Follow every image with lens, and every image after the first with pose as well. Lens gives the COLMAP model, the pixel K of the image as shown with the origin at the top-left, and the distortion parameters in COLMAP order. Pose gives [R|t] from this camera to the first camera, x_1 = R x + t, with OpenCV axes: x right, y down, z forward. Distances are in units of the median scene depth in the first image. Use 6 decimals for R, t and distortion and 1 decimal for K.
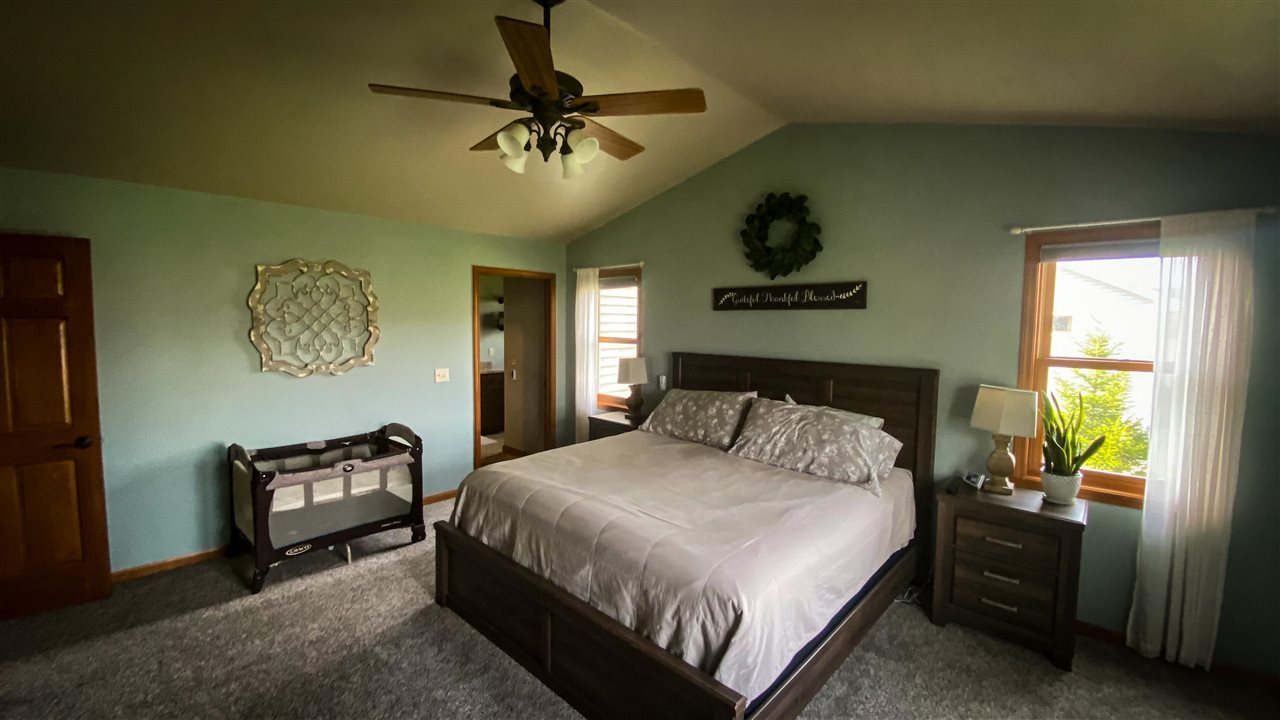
lens RADIAL K [[505.8, 0, 636.5], [0, 505.8, 356.6], [0, 0, 1]] dist [-0.003648, -0.008218]
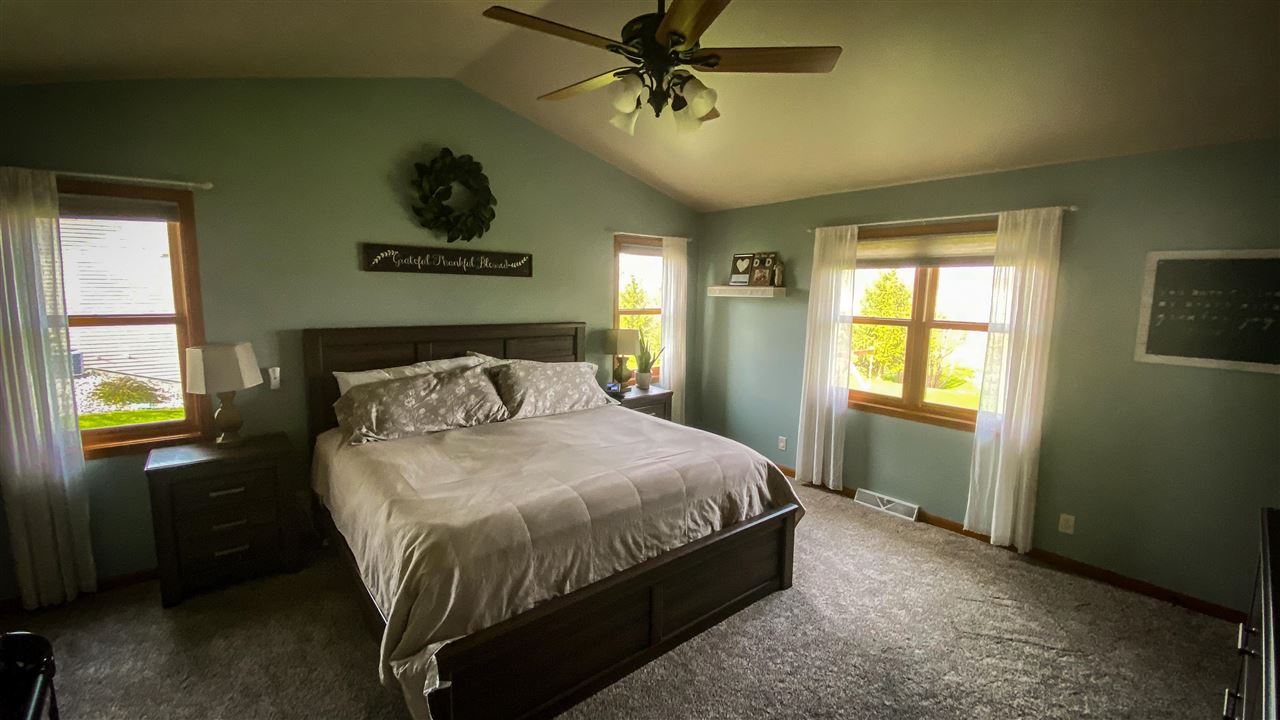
lens RADIAL K [[505.8, 0, 640.9], [0, 505.8, 358.1], [0, 0, 1]] dist [-0.003648, -0.008218]
pose [[0.125534, -0.140396, 0.982105, -0.679452], [0.050842, 0.989546, 0.134961, -0.048043], [-0.990786, 0.032990, 0.131360, 0.546157]]
